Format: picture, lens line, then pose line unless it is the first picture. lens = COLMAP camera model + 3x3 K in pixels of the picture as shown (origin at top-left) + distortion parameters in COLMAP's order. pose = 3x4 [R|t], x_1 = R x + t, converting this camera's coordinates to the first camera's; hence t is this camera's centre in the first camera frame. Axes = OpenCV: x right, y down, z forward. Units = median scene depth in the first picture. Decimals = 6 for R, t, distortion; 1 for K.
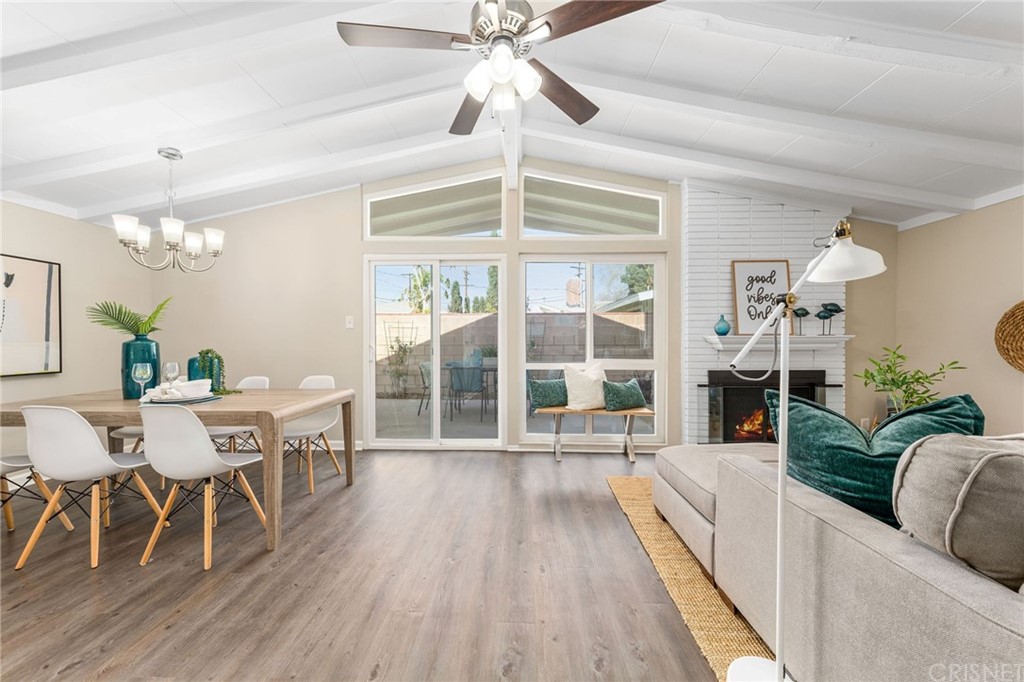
lens RADIAL K [[343.6, 0, 512.0], [0, 343.6, 341.0], [0, 0, 1]] dist [-0.001053, -0.000115]
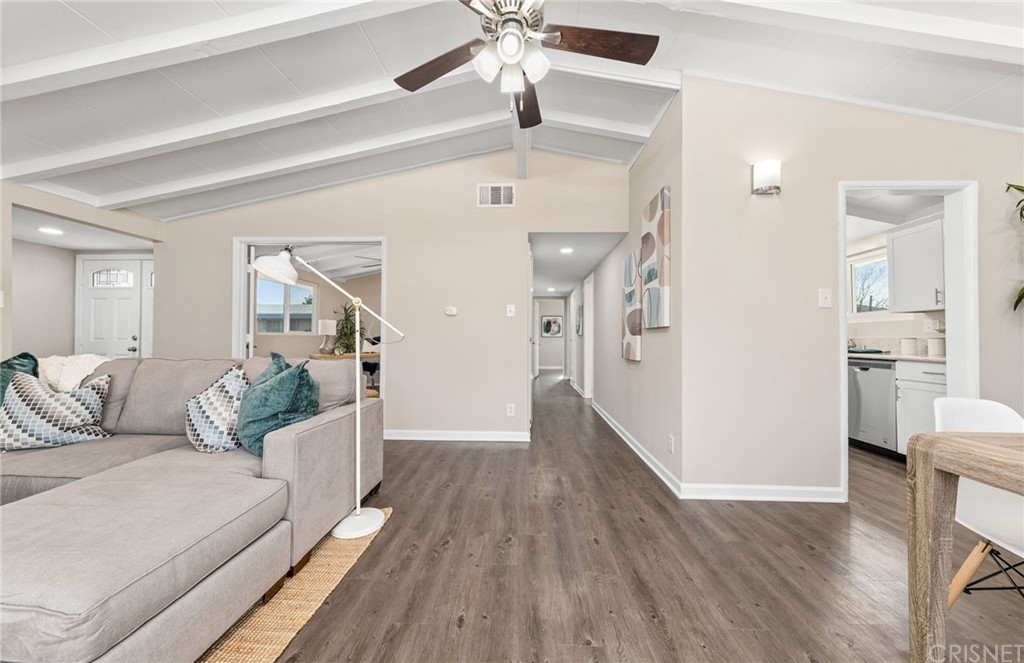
lens RADIAL K [[342.0, 0, 512.0], [0, 342.0, 331.5], [0, 0, 1]] dist [0.000956, 0.000130]
pose [[-0.999930, -0.003185, 0.011431, -0.037988], [-0.003307, 0.999937, -0.010747, 0.054743], [-0.011396, -0.010784, -0.999877, 2.219253]]
